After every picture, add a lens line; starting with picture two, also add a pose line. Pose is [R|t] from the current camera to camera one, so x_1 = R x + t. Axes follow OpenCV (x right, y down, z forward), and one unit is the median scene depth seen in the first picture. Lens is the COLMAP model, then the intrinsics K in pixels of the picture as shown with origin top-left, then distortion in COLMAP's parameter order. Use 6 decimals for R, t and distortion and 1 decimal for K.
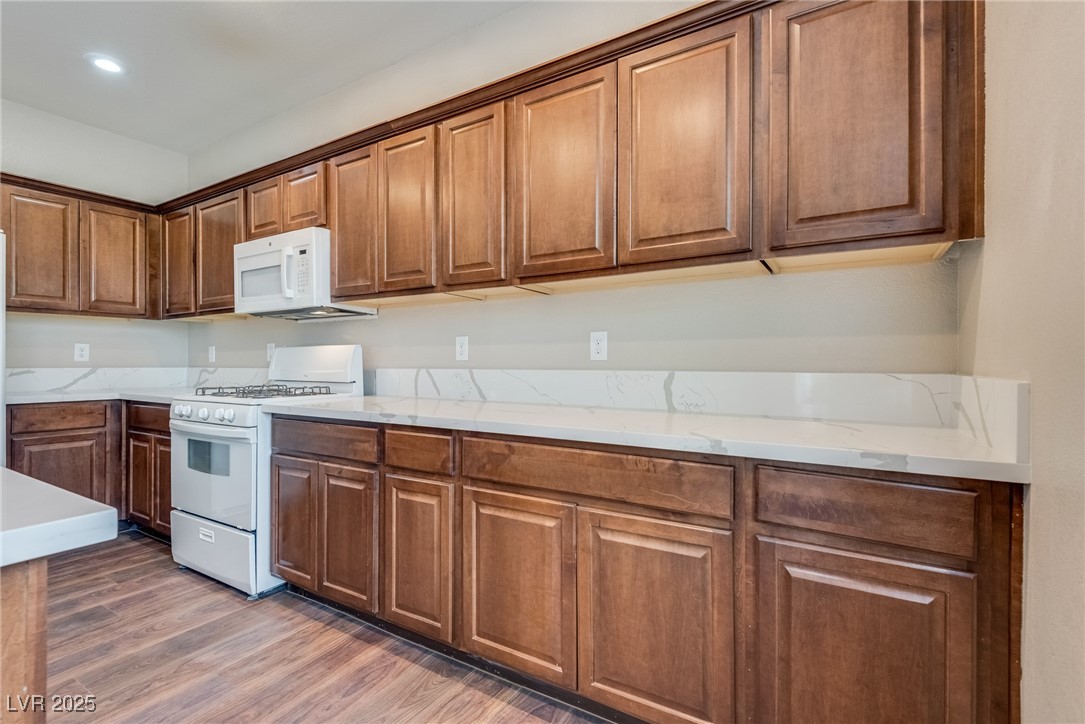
lens RADIAL K [[499.2, 0, 541.0], [0, 499.2, 363.5], [0, 0, 1]] dist [0.001766, -0.000935]
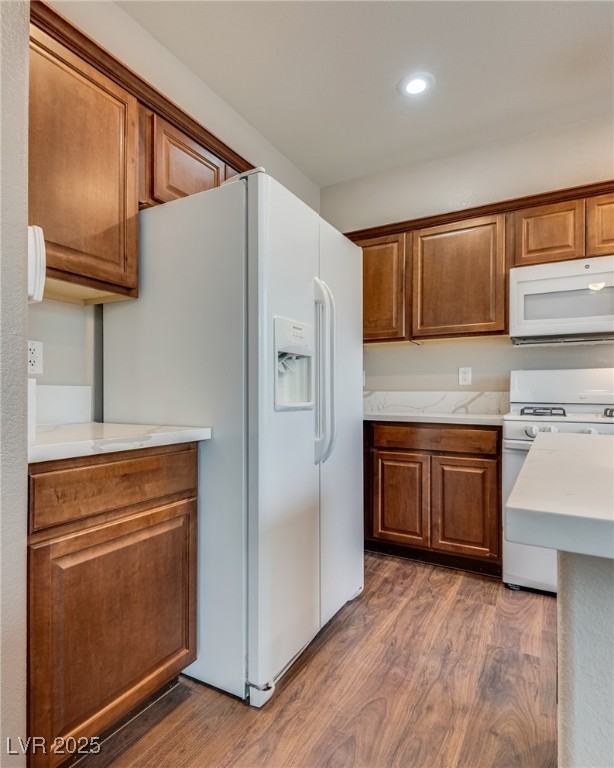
lens RADIAL K [[443.8, 0, 289.0], [0, 443.8, 392.3], [0, 0, 1]] dist [0.024737, -0.001814]
pose [[0.999824, 0.001452, 0.018698, -1.207886], [-0.001414, 0.999997, -0.002077, 0.017961], [-0.018701, 0.002050, 0.999823, 0.111012]]
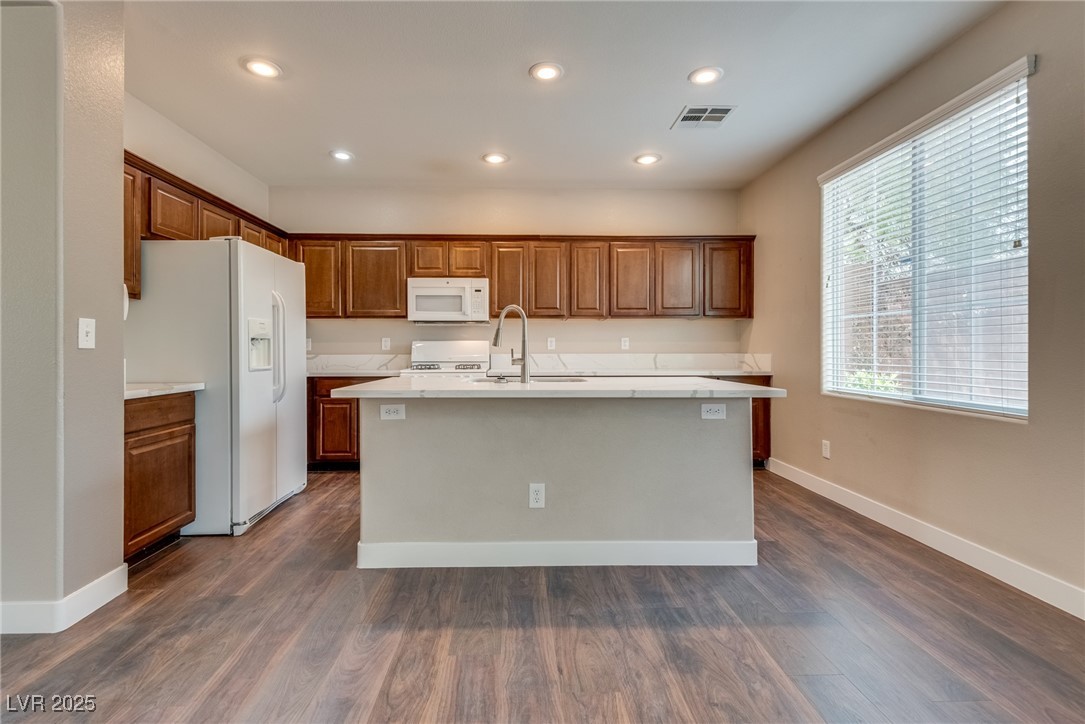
lens RADIAL K [[495.8, 0, 532.7], [0, 495.8, 351.4], [0, 0, 1]] dist [0.018148, -0.000672]
pose [[0.831234, -0.005639, 0.555893, -1.309398], [0.002226, 0.999974, 0.006814, -0.011352], [-0.555918, -0.004426, 0.831226, -0.624504]]
